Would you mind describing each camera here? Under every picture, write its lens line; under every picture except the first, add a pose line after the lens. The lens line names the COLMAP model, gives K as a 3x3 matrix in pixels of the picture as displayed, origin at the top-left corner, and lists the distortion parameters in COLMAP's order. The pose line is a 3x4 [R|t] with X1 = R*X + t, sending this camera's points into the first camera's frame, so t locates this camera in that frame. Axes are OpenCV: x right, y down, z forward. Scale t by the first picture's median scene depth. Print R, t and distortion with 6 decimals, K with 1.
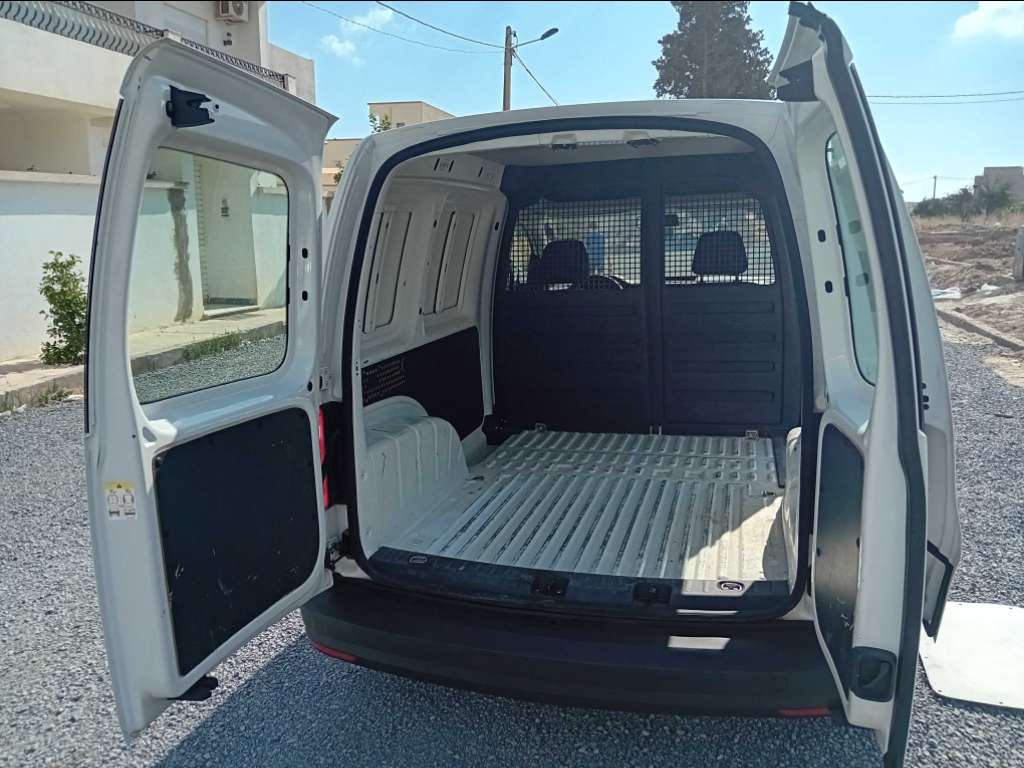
lens RADIAL K [[784.6, 0, 512.0], [0, 784.6, 384.0], [0, 0, 1]] dist [-0.024490, -0.033402]
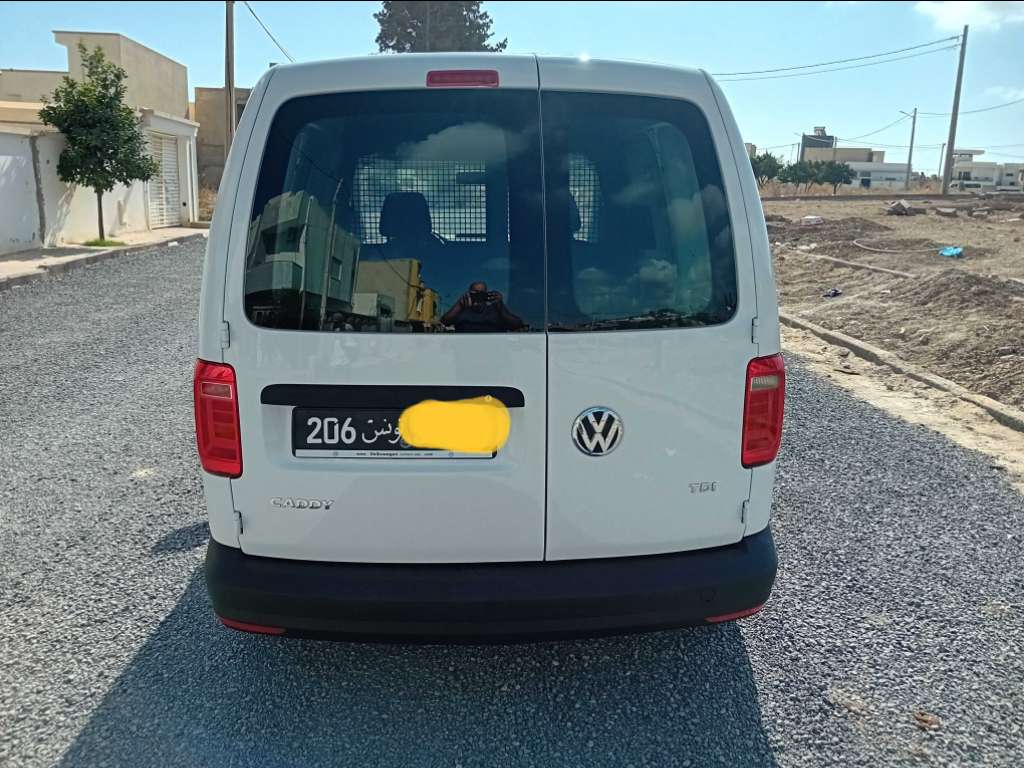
lens RADIAL K [[784.6, 0, 512.0], [0, 784.6, 384.0], [0, 0, 1]] dist [-0.024490, -0.033402]
pose [[0.941323, -0.040698, 0.335043, -0.211422], [0.023276, 0.998168, 0.055851, 0.005949], [-0.336703, -0.044776, 0.940546, 0.030975]]
